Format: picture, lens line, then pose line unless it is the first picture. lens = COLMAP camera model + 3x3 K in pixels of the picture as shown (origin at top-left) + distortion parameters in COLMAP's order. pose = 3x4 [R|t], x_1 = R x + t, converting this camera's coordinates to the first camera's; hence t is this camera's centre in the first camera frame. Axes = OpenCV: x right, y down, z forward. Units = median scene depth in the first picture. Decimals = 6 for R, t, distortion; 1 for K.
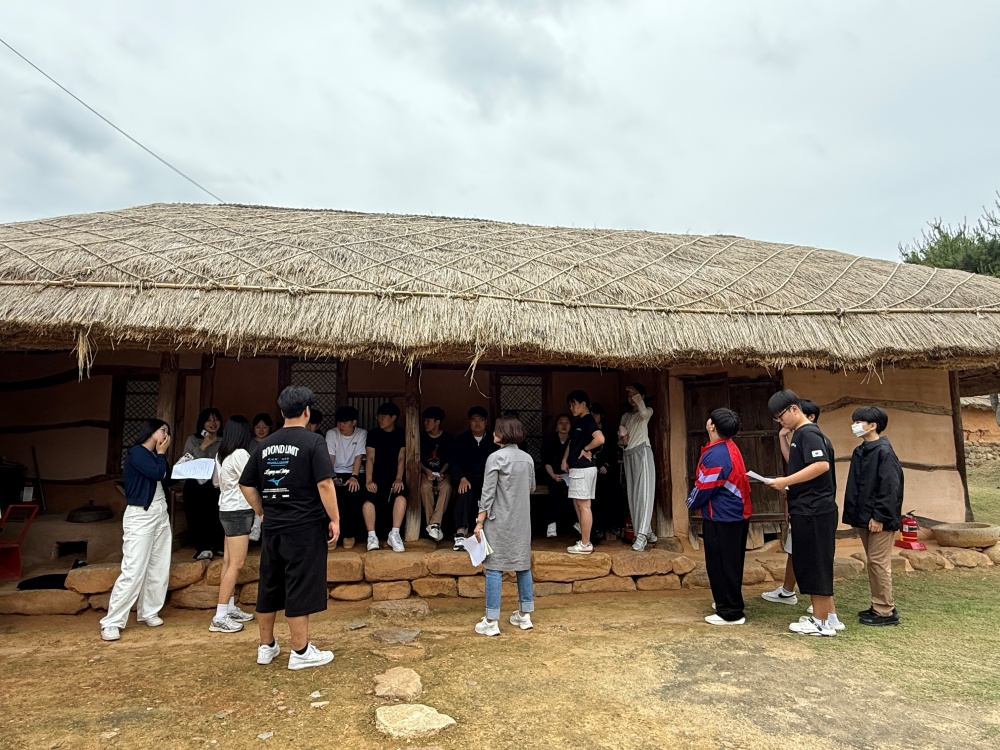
lens RADIAL K [[603.1, 0, 498.2], [0, 603.1, 370.8], [0, 0, 1]] dist [0.000511, 0.001308]
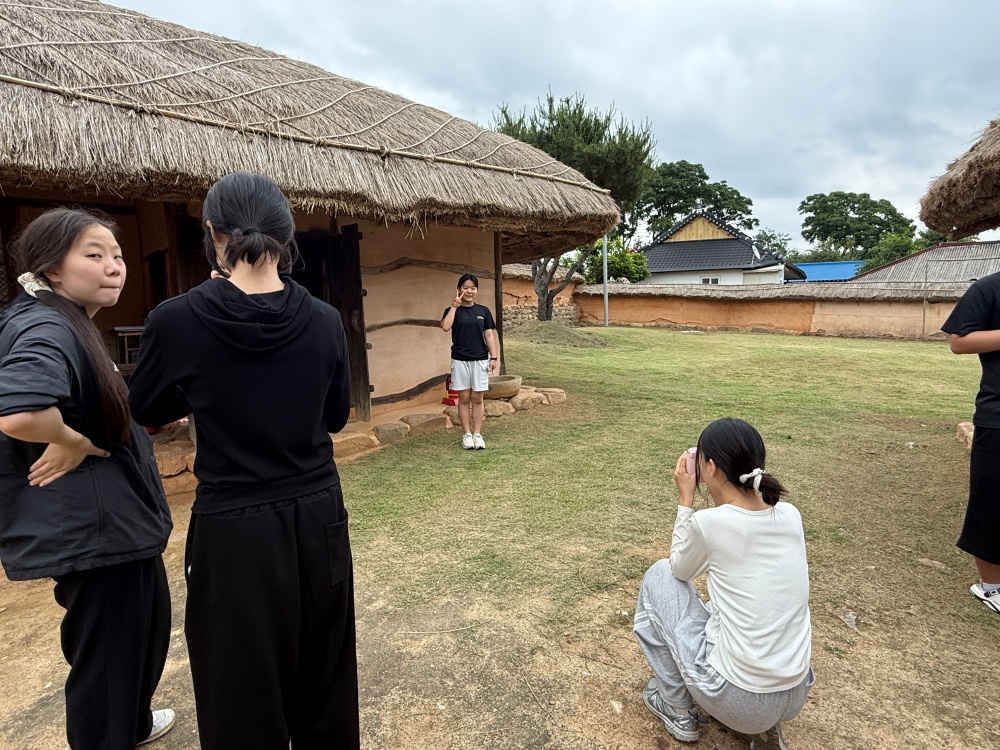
lens RADIAL K [[565.1, 0, 497.0], [0, 565.1, 375.5], [0, 0, 1]] dist [-0.001190, -0.000803]
pose [[0.820199, -0.081991, 0.566172, 0.227131], [-0.048953, 0.975987, 0.212256, 0.036267], [-0.569979, -0.201808, 0.796490, 0.214626]]
